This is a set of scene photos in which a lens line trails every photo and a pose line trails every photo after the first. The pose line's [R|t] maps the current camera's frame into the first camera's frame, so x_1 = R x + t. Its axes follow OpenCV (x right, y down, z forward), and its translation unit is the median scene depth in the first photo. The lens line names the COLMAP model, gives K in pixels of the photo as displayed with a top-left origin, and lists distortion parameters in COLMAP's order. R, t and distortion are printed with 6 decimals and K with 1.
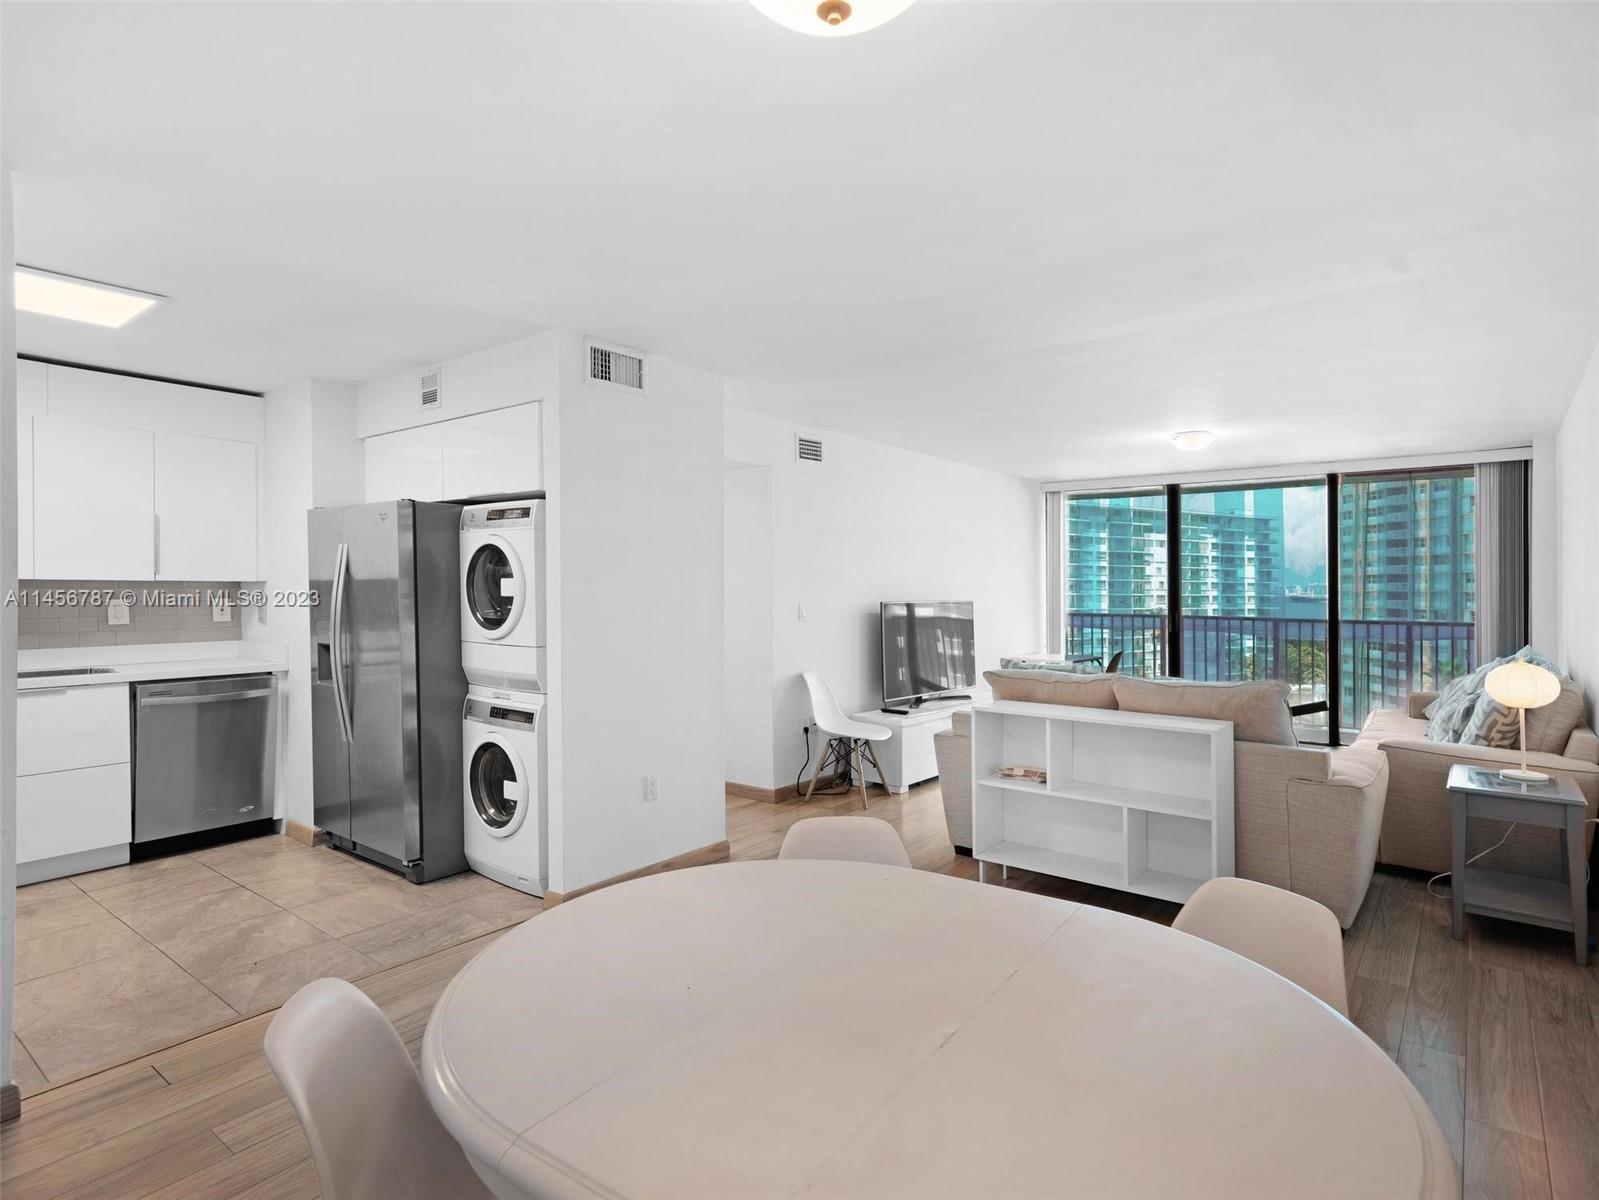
lens RADIAL K [[888.4, 0, 760.7], [0, 888.4, 584.1], [0, 0, 1]] dist [0.004304, 0.001086]
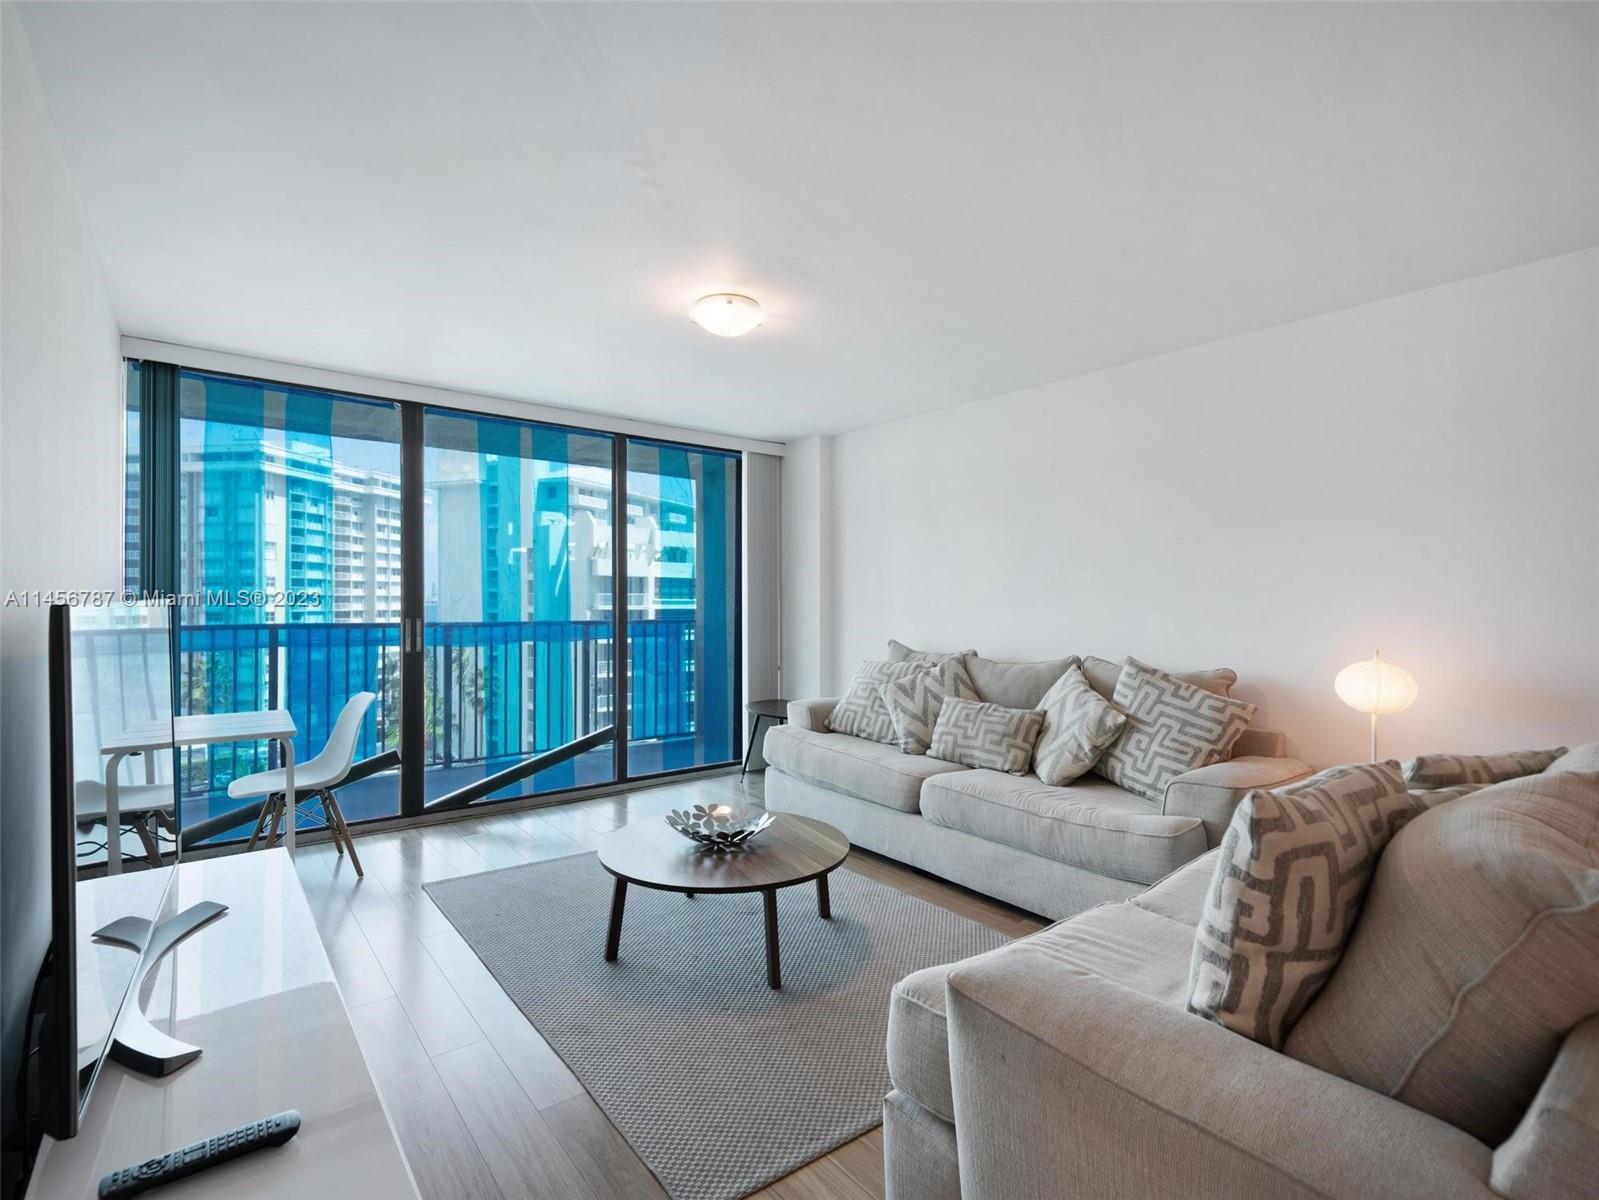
lens RADIAL K [[765.0, 0, 799.5], [0, 765.0, 600.0], [0, 0, 1]] dist [0.006291, 0.000385]
pose [[0.192307, -0.007005, 0.981310, 0.009218], [-0.007800, 0.999932, 0.008667, 0.012356], [-0.981304, -0.009321, 0.192239, 0.634668]]
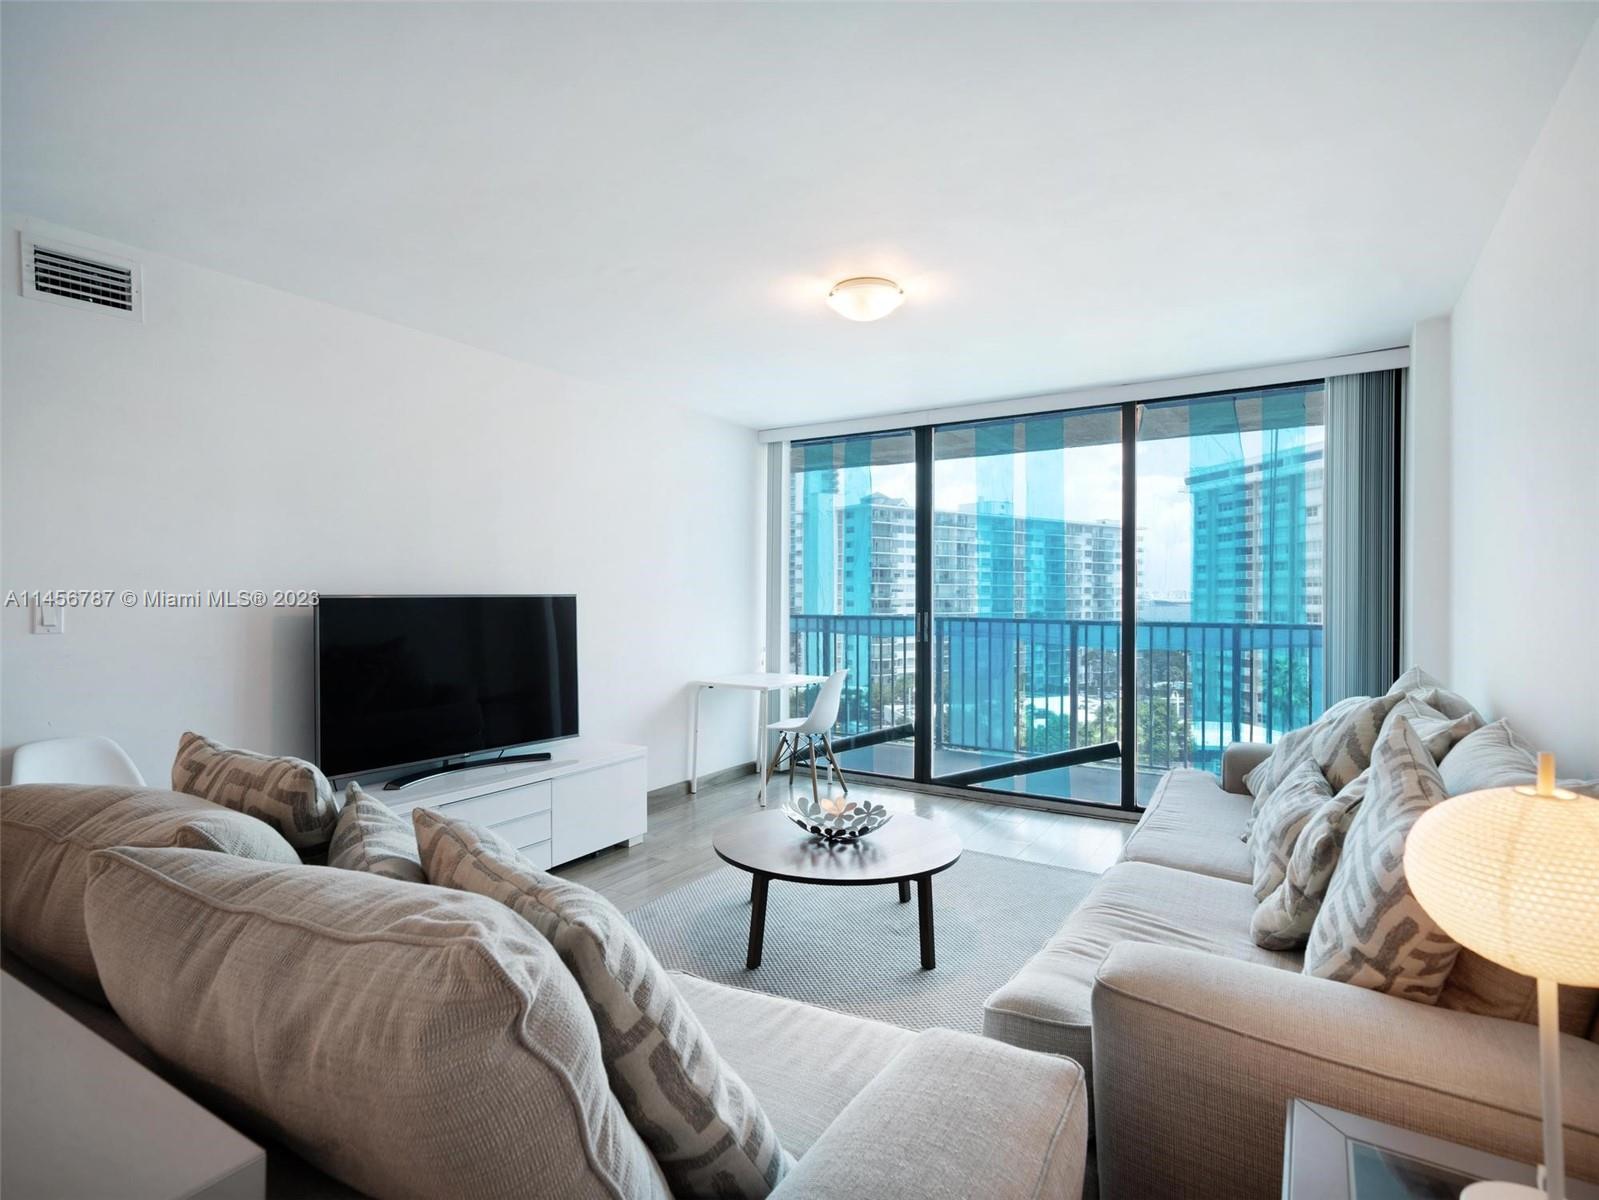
lens RADIAL K [[838.7, 0, 799.5], [0, 838.7, 600.0], [0, 0, 1]] dist [0.017226, -0.000556]
pose [[0.991167, -0.003458, 0.132575, 0.277572], [0.002037, 0.999939, 0.010850, 0.014377], [-0.132604, -0.010484, 0.991114, 0.357727]]
